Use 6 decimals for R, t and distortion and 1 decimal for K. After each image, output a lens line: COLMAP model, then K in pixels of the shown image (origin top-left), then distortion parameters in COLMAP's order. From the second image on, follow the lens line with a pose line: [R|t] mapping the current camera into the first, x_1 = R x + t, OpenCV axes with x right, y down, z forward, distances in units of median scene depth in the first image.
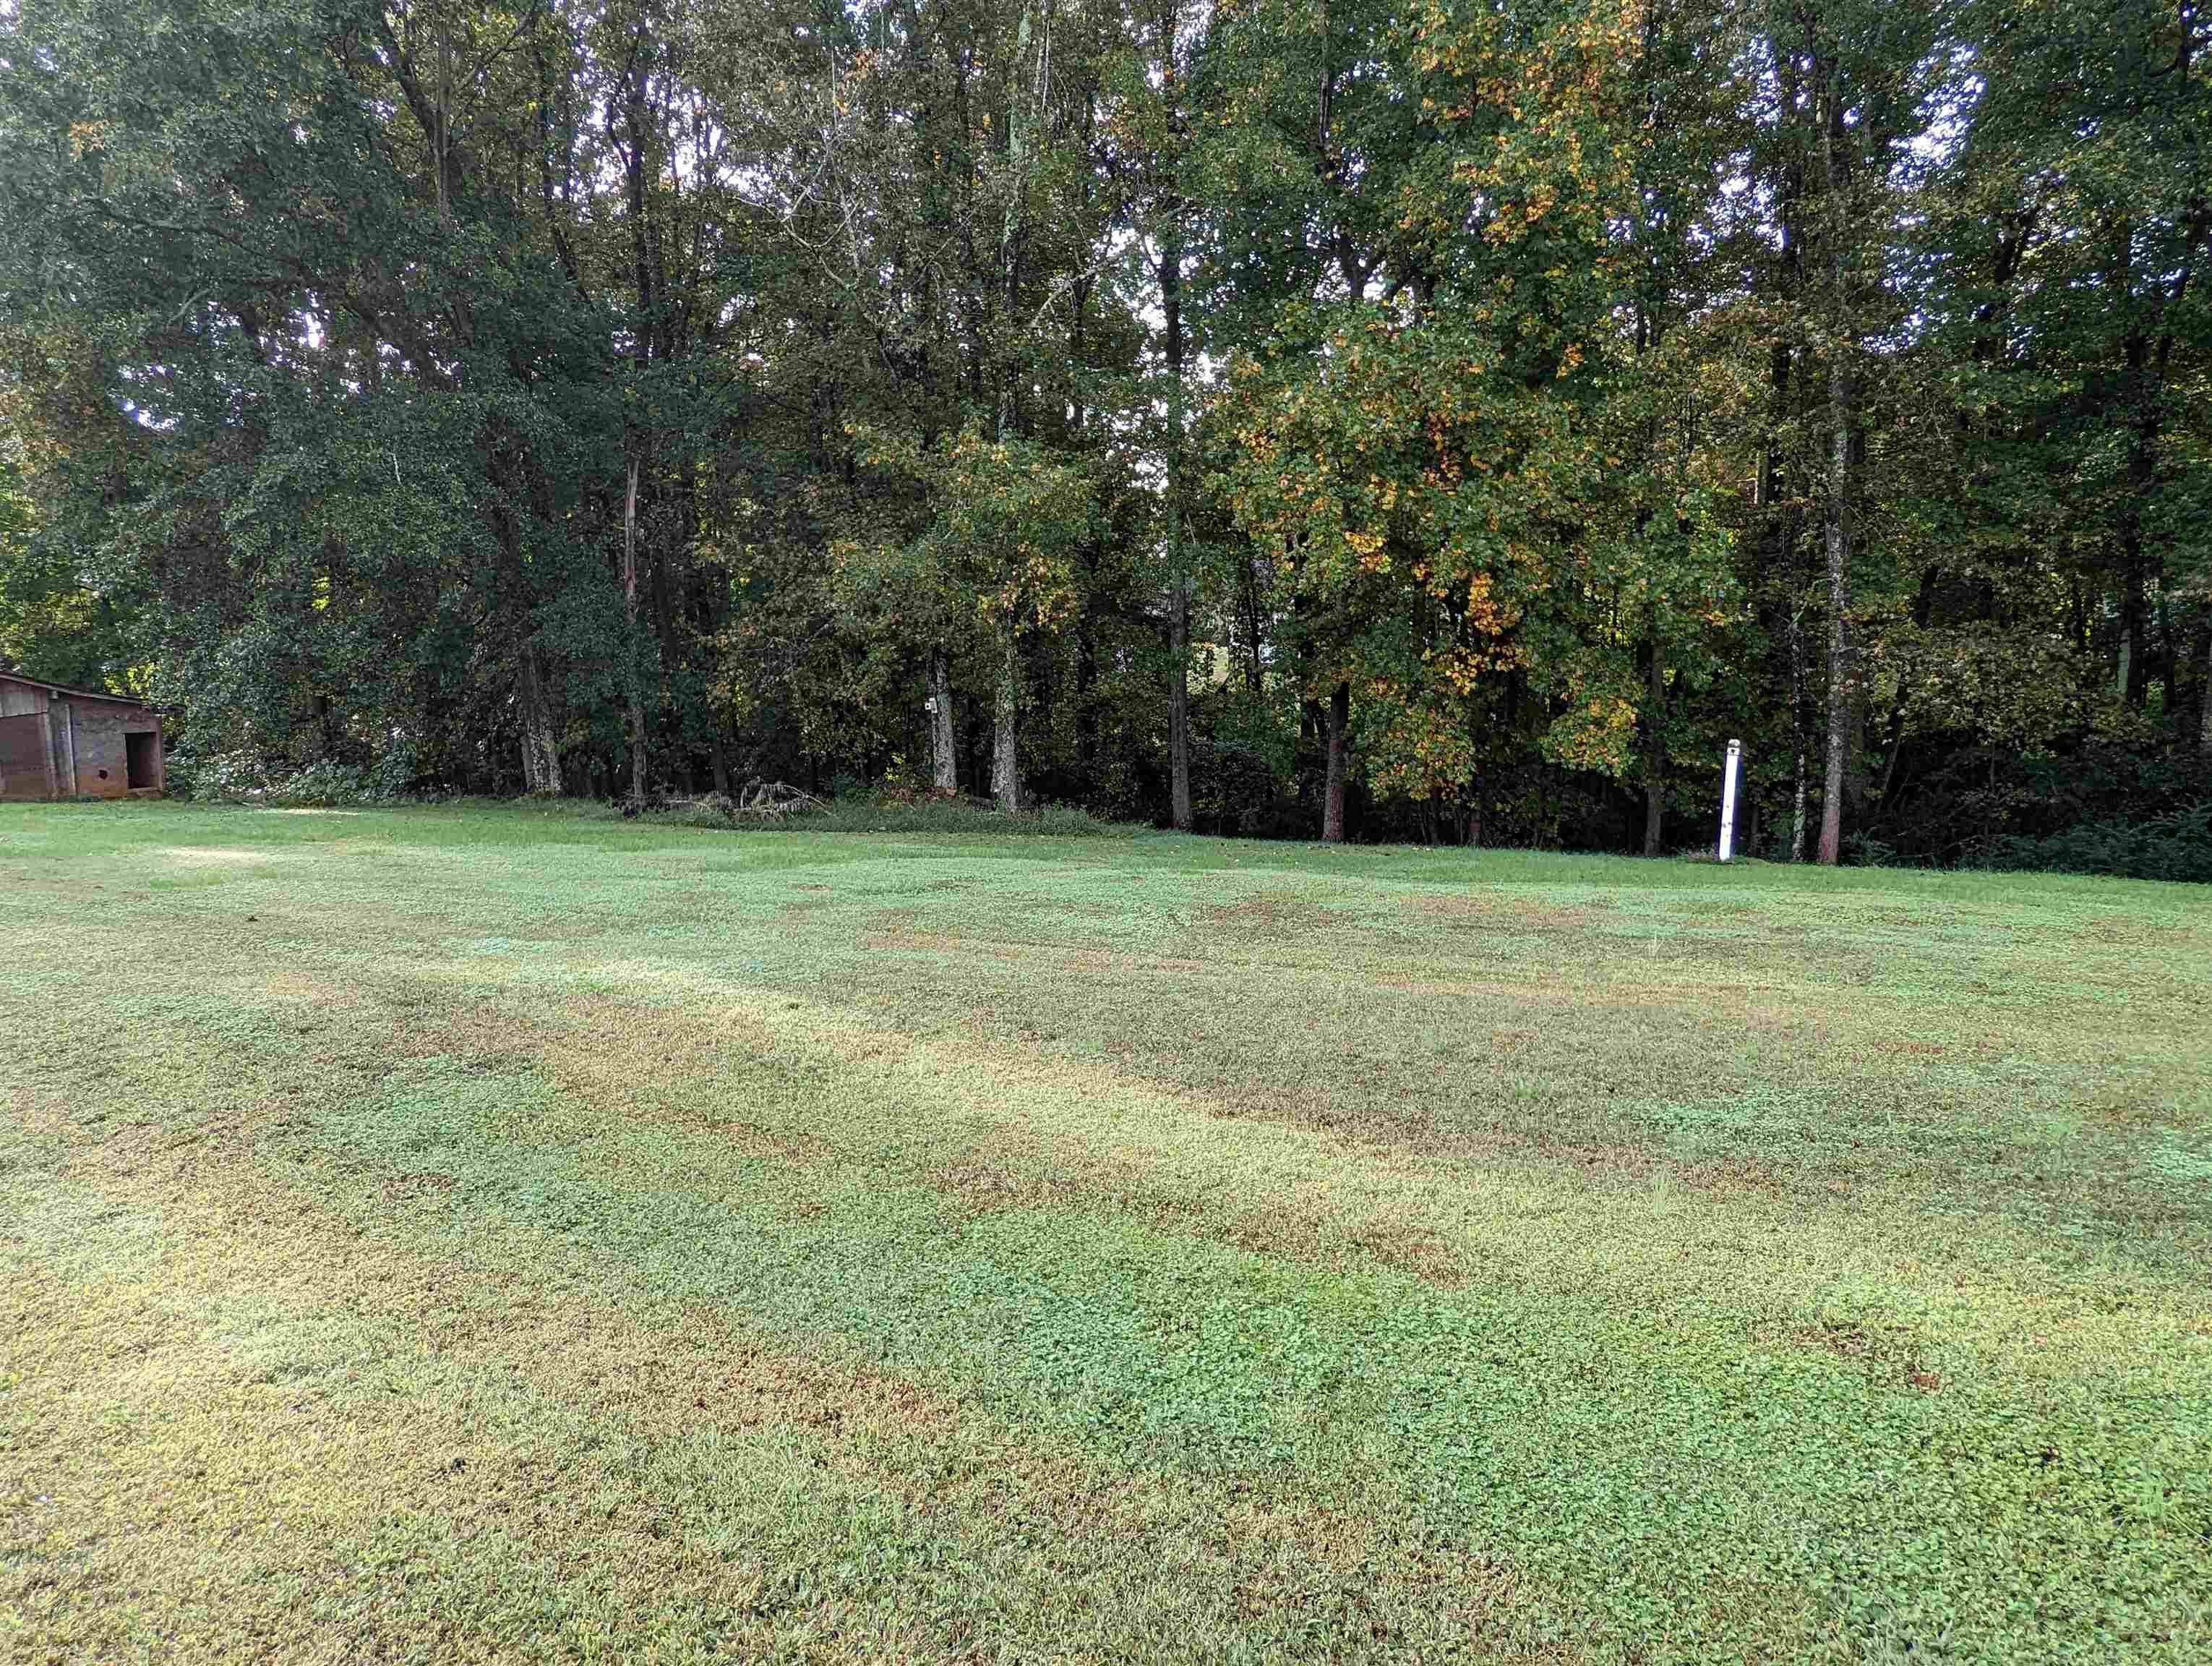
lens RADIAL K [[1339.6, 0, 1106.1], [0, 1339.6, 830.7], [0, 0, 1]] dist [0.002042, 0.001112]
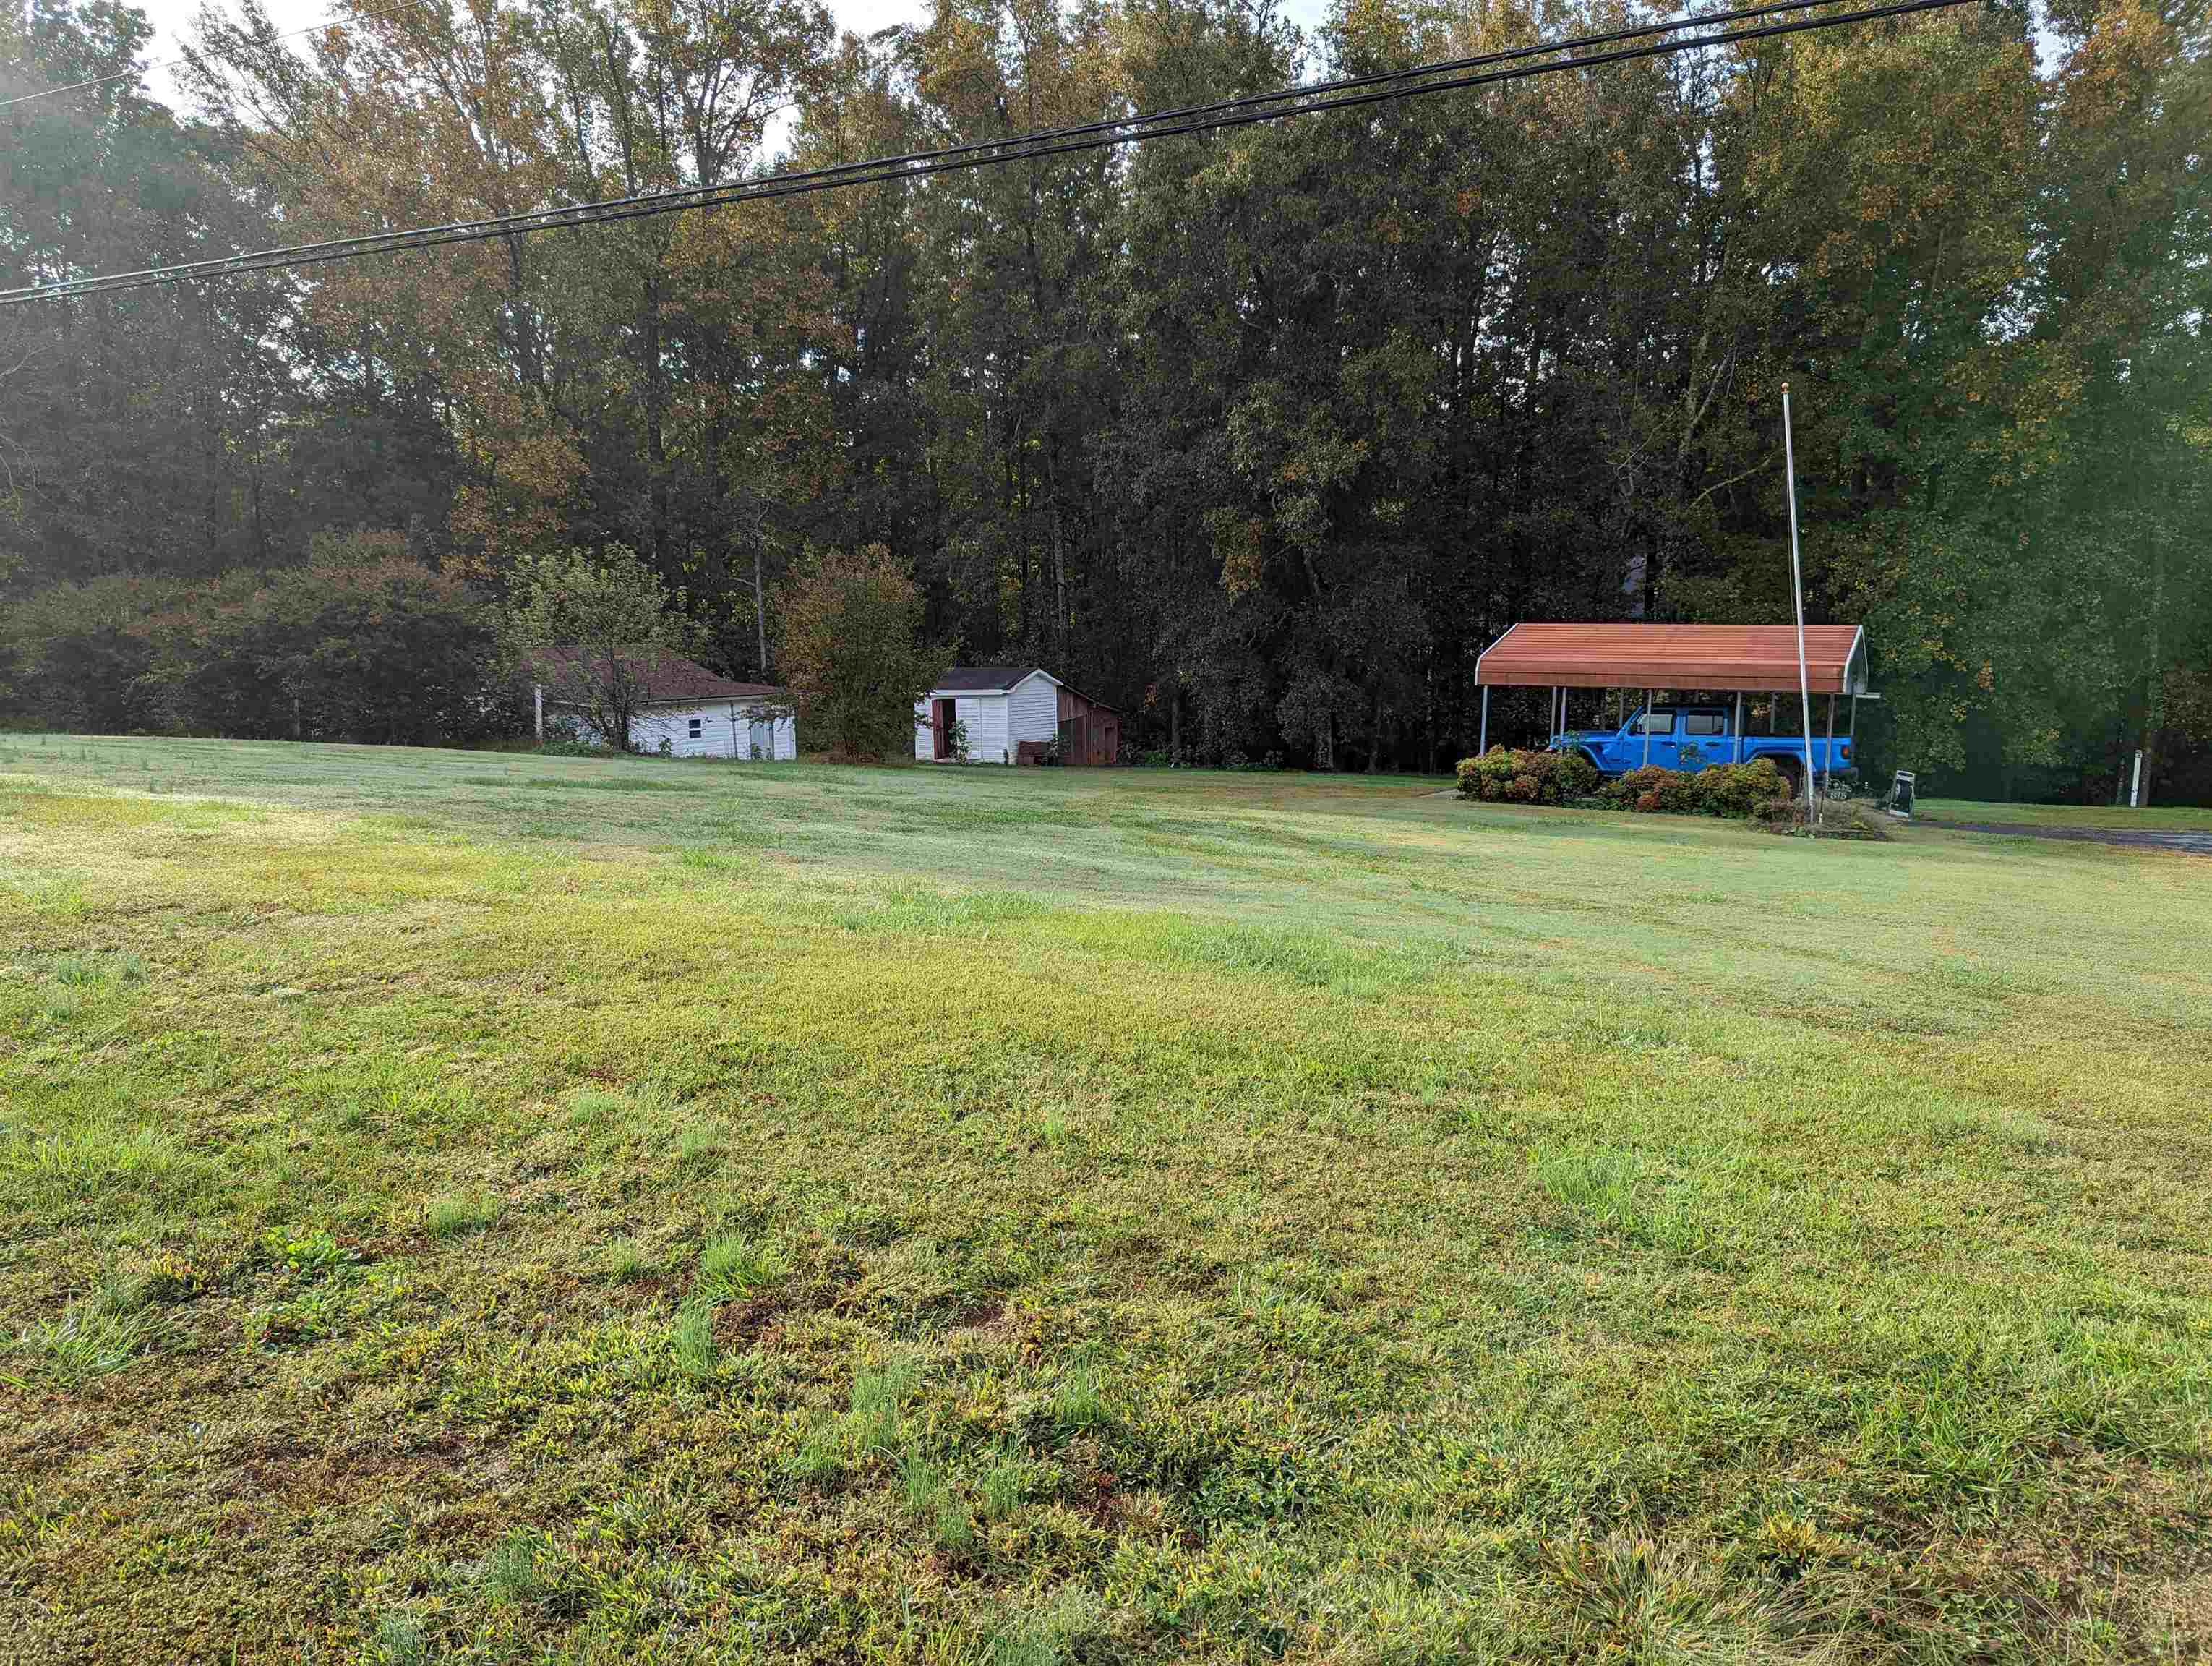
lens RADIAL K [[1538.7, 0, 1103.7], [0, 1538.7, 842.0], [0, 0, 1]] dist [0.021063, -0.003008]
pose [[0.999807, 0.017512, 0.008932, -0.930550], [-0.017545, 0.999840, 0.003539, 0.076257], [-0.008869, -0.003695, 0.999954, -1.121593]]
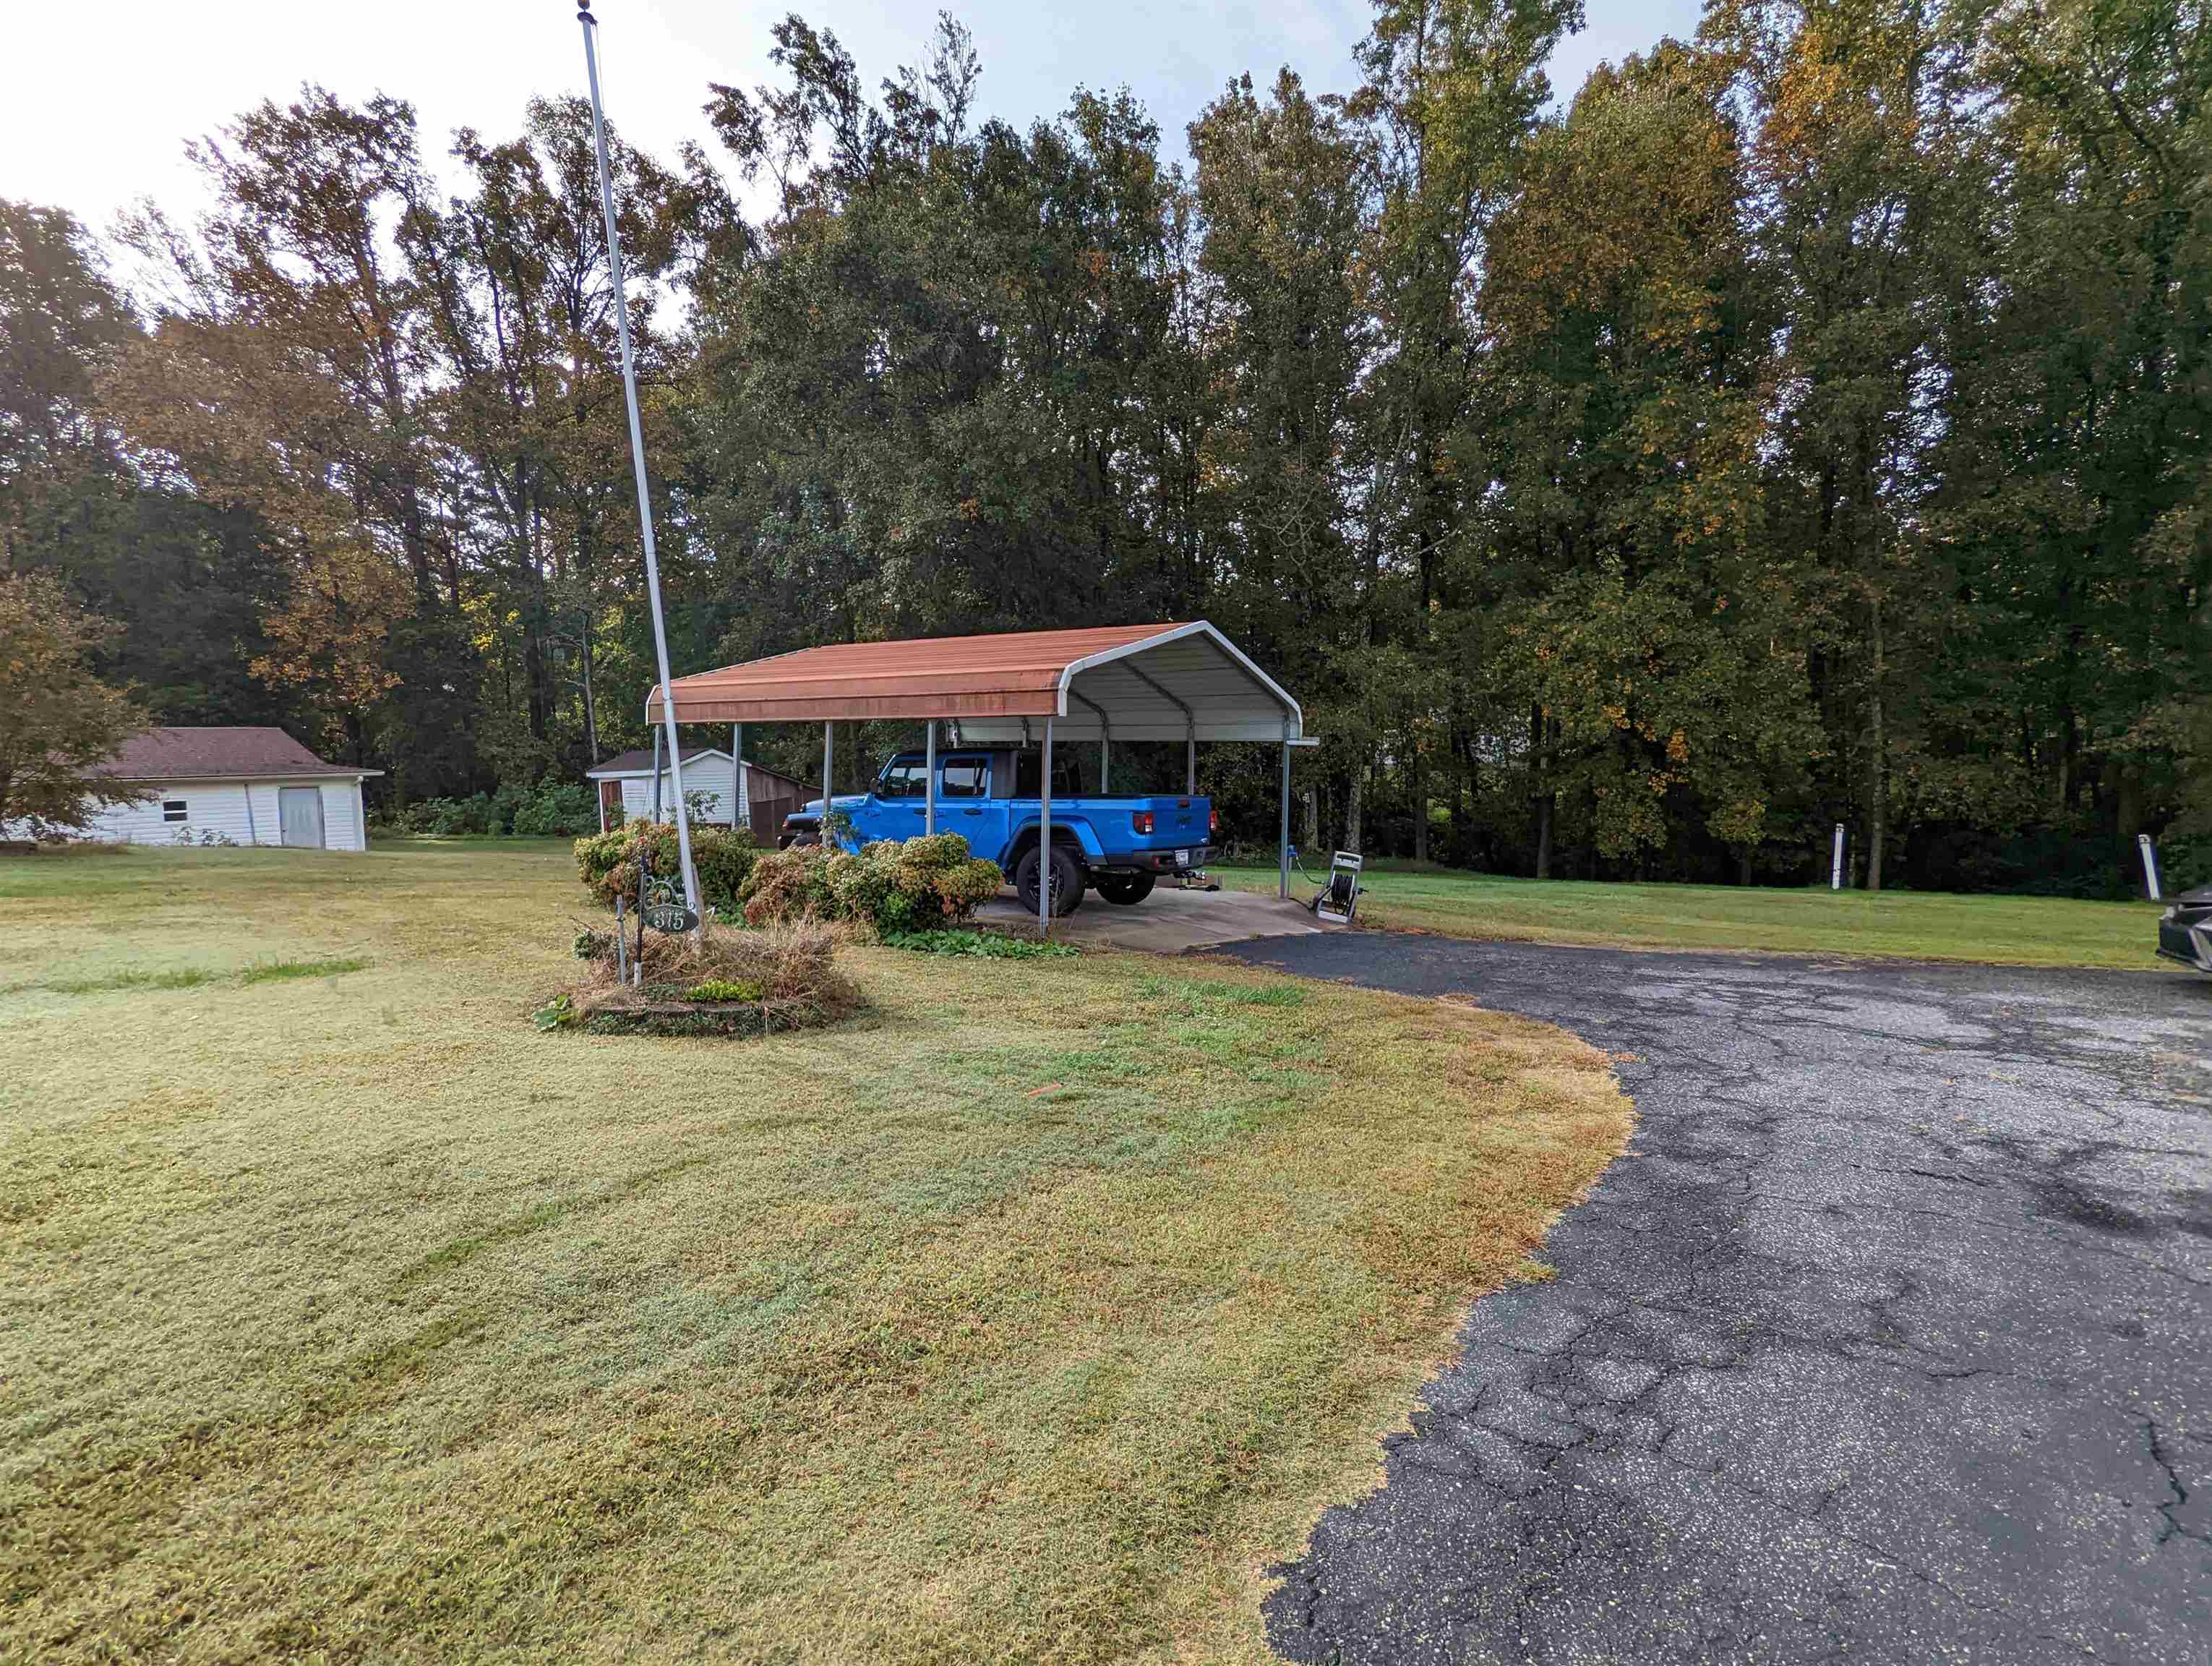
lens RADIAL K [[1094.9, 0, 1113.6], [0, 1094.9, 831.2], [0, 0, 1]] dist [0.000162, 0.000480]
pose [[0.997616, 0.012375, -0.067897, -0.339617], [-0.016287, 0.998220, -0.057375, 0.036038], [0.067066, 0.058344, 0.996041, -0.450883]]
